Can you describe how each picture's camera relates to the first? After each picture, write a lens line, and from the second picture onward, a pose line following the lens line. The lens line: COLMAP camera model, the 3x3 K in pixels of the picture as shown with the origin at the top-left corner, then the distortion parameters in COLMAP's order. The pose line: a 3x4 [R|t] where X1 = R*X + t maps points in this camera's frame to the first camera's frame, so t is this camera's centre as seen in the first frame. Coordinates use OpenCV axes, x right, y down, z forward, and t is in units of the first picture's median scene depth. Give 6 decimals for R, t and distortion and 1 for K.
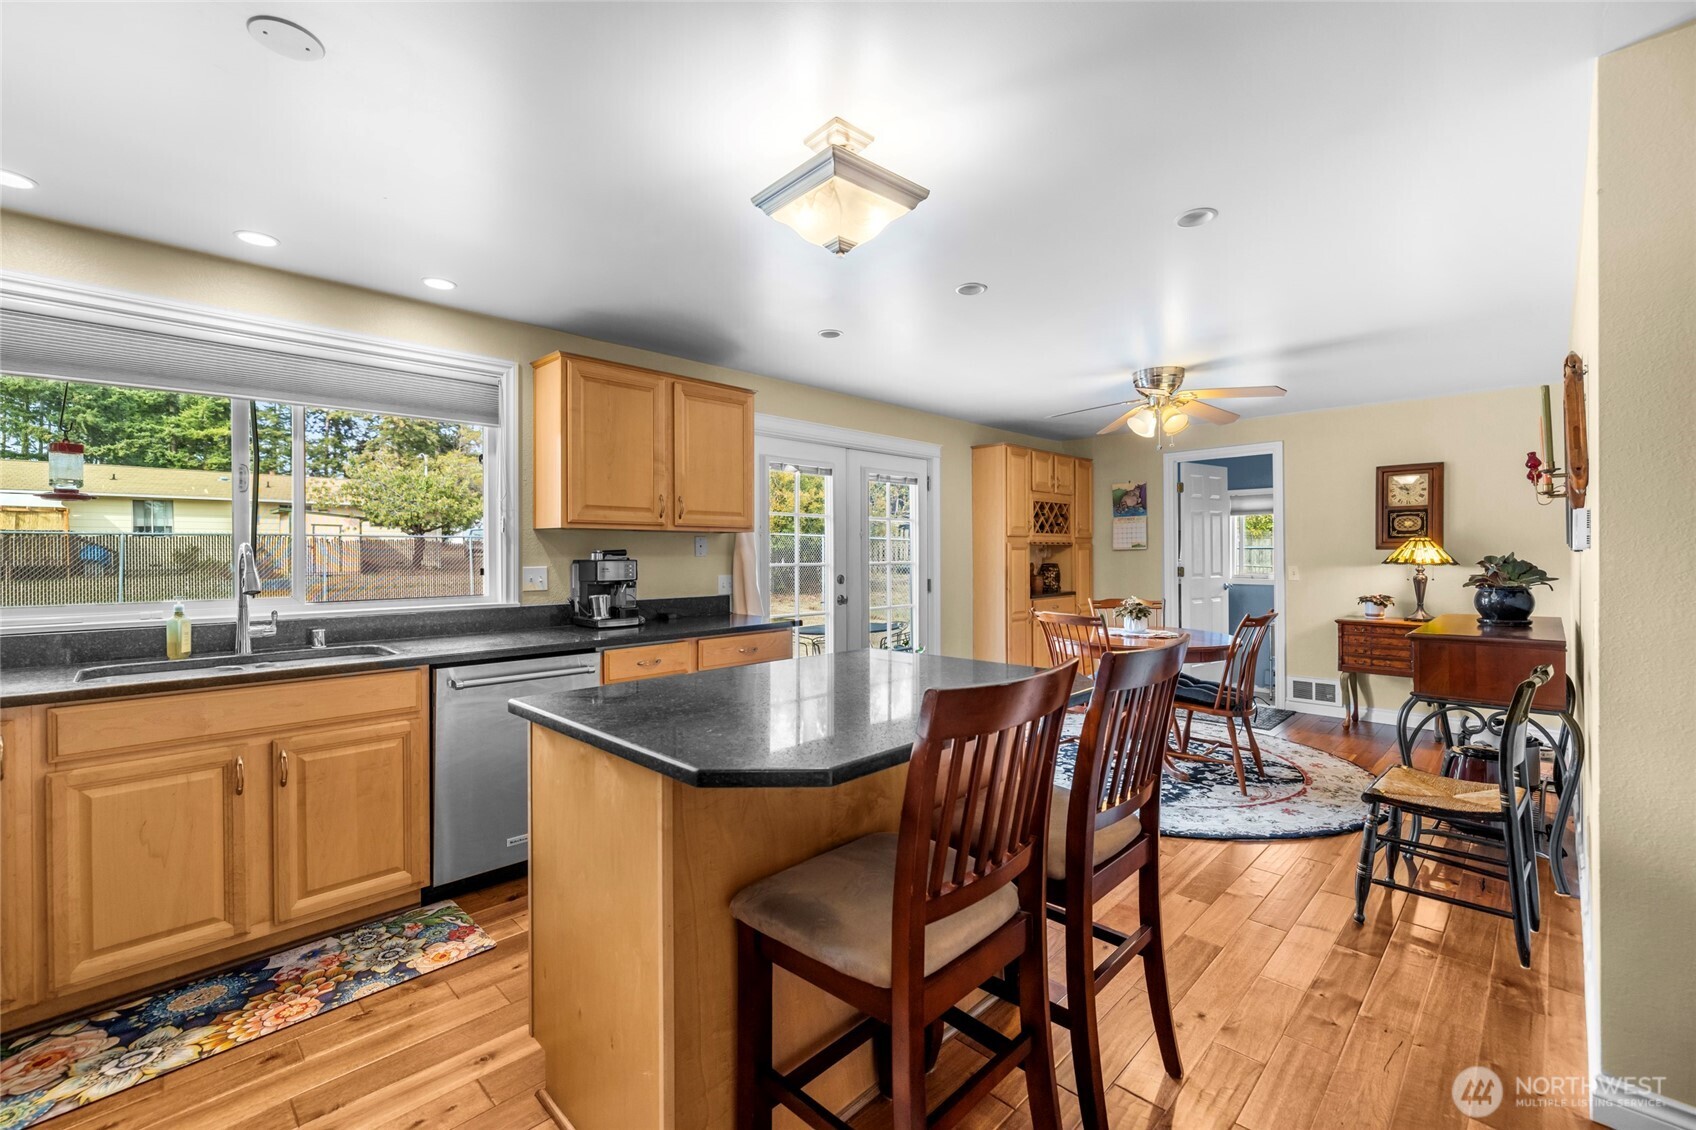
lens RADIAL K [[709.9, 0, 829.9], [0, 709.9, 554.9], [0, 0, 1]] dist [0.001345, 0.000287]
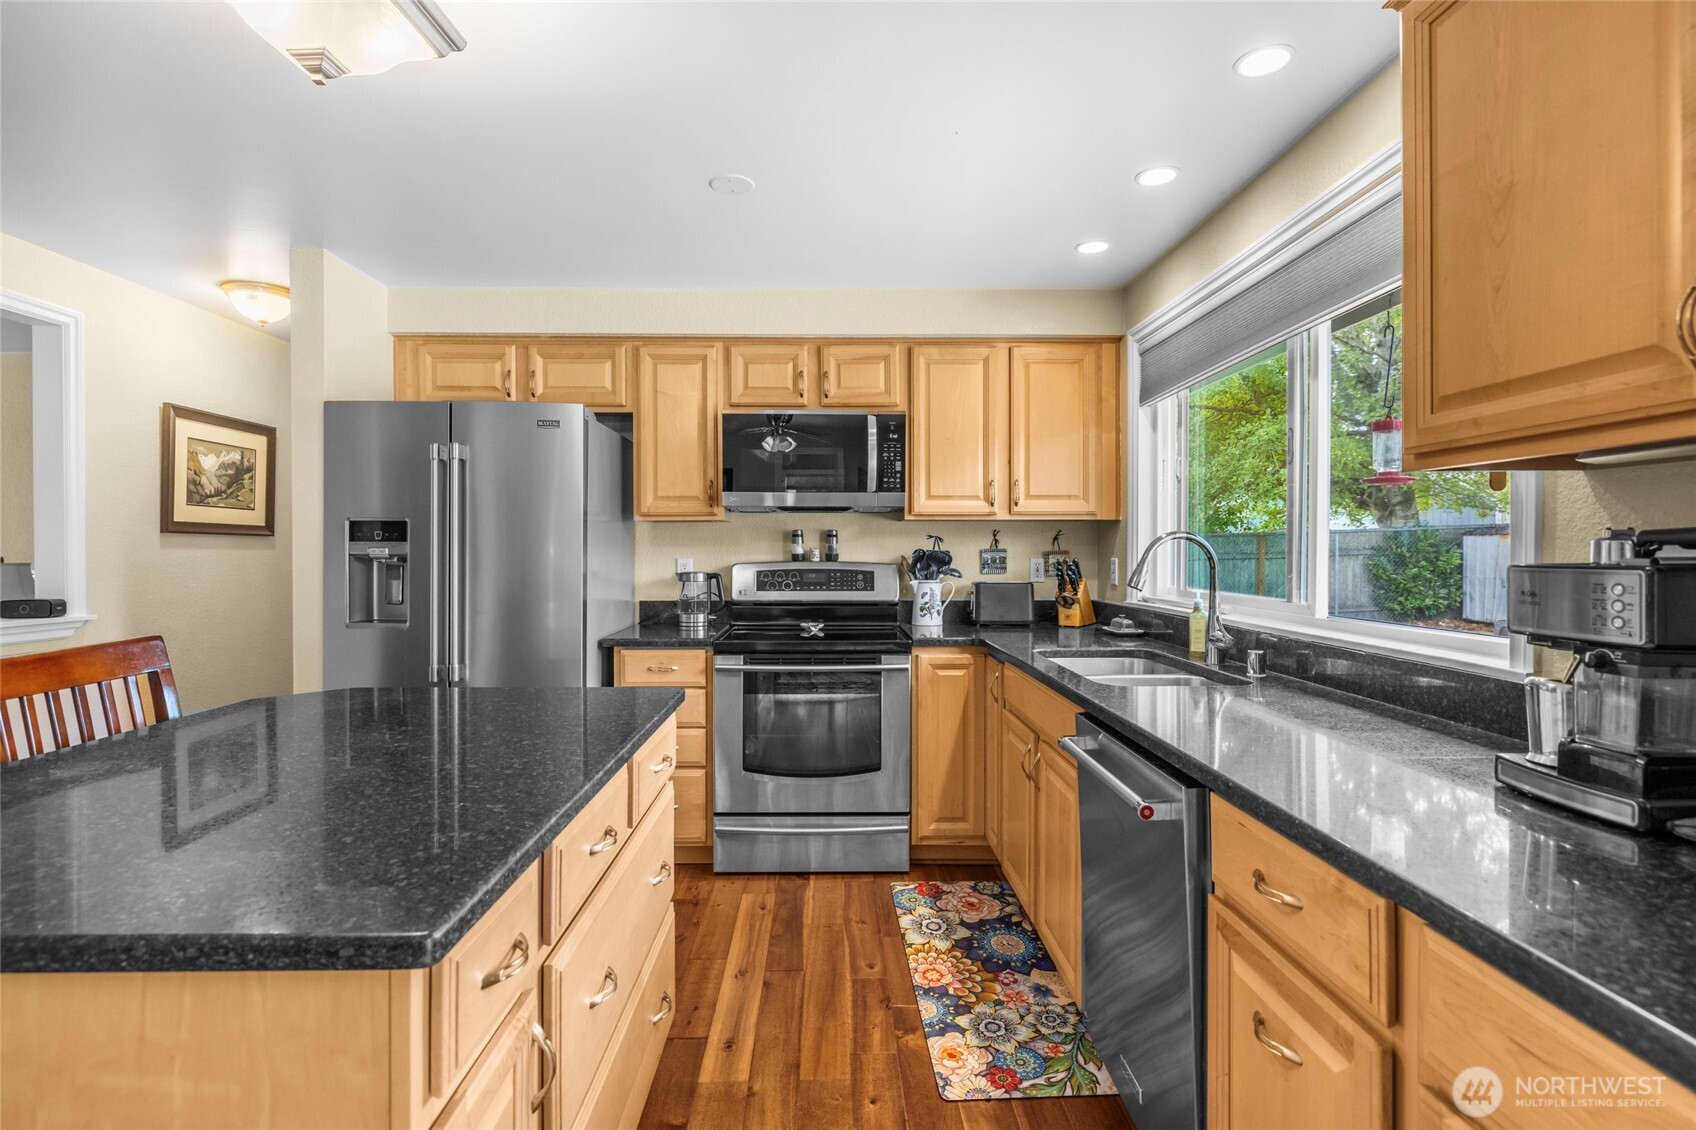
lens RADIAL K [[820.7, 0, 847.6], [0, 820.7, 554.7], [0, 0, 1]] dist [-0.006157, 0.000857]
pose [[-0.684942, 0.011038, -0.728514, 0.081632], [0.001916, 0.999909, 0.013349, -0.001134], [0.728595, 0.007747, -0.684901, 0.661158]]
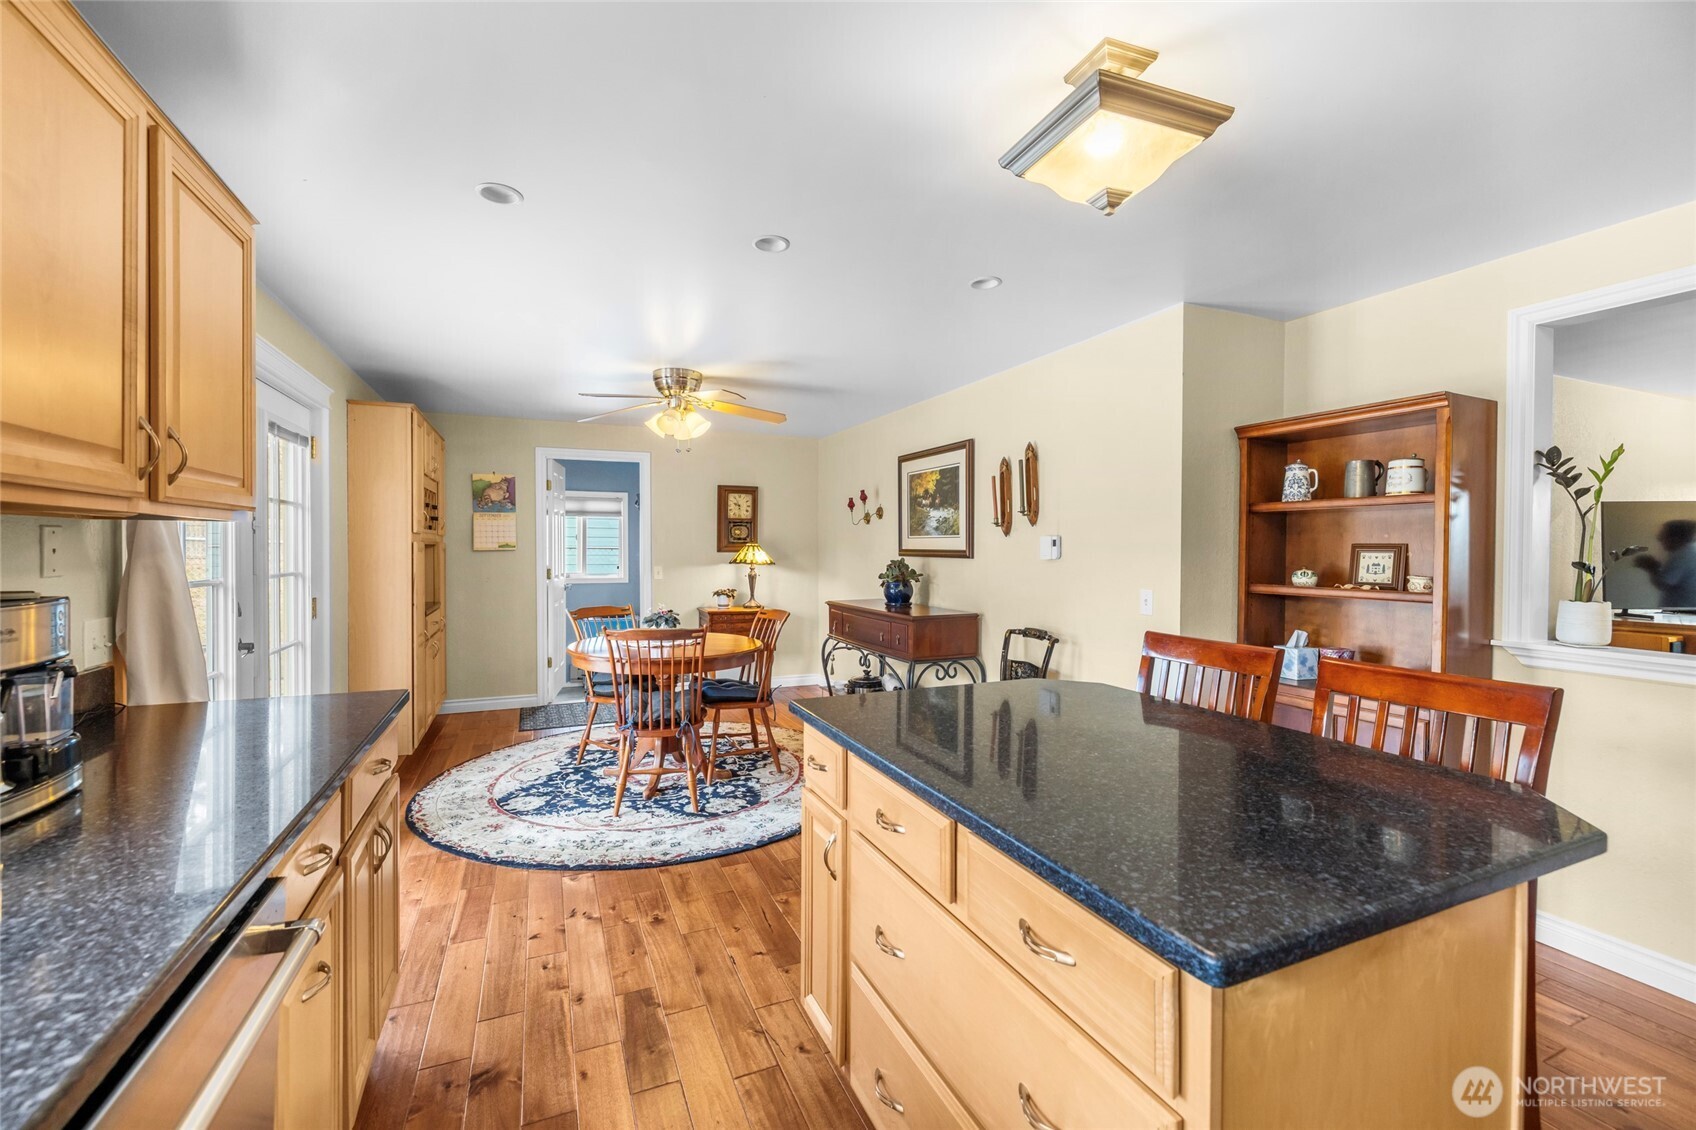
lens RADIAL K [[711.5, 0, 856.8], [0, 711.5, 556.5], [0, 0, 1]] dist [-0.001430, 0.000143]
pose [[0.355001, -0.005922, 0.934847, -0.304799], [-0.004480, 0.999958, 0.008036, -0.011205], [-0.934855, -0.007041, 0.354960, 0.345348]]
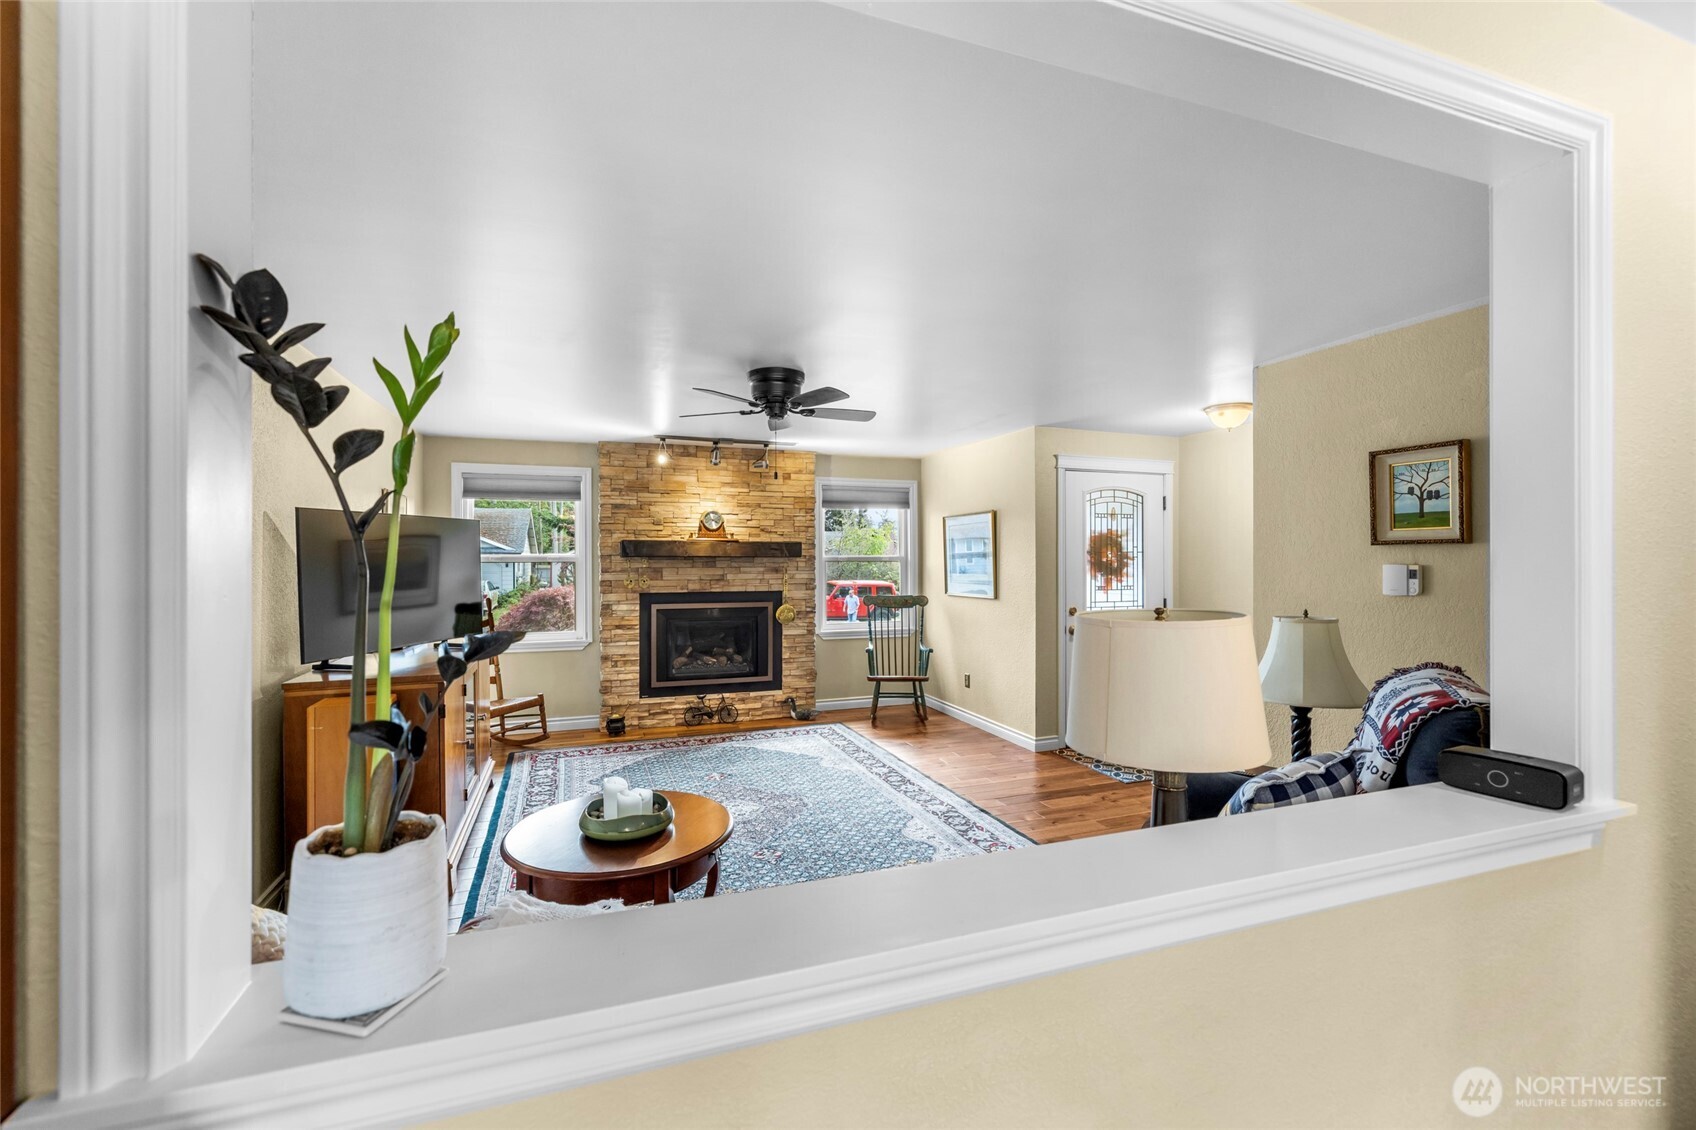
lens RADIAL K [[711.5, 0, 835.0], [0, 711.5, 561.3], [0, 0, 1]] dist [-0.001430, 0.000143]
pose [[-0.904787, -0.000038, 0.425865, 0.156314], [0.003366, 0.999968, 0.007241, -0.030740], [-0.425852, 0.007985, -0.904758, 0.151070]]
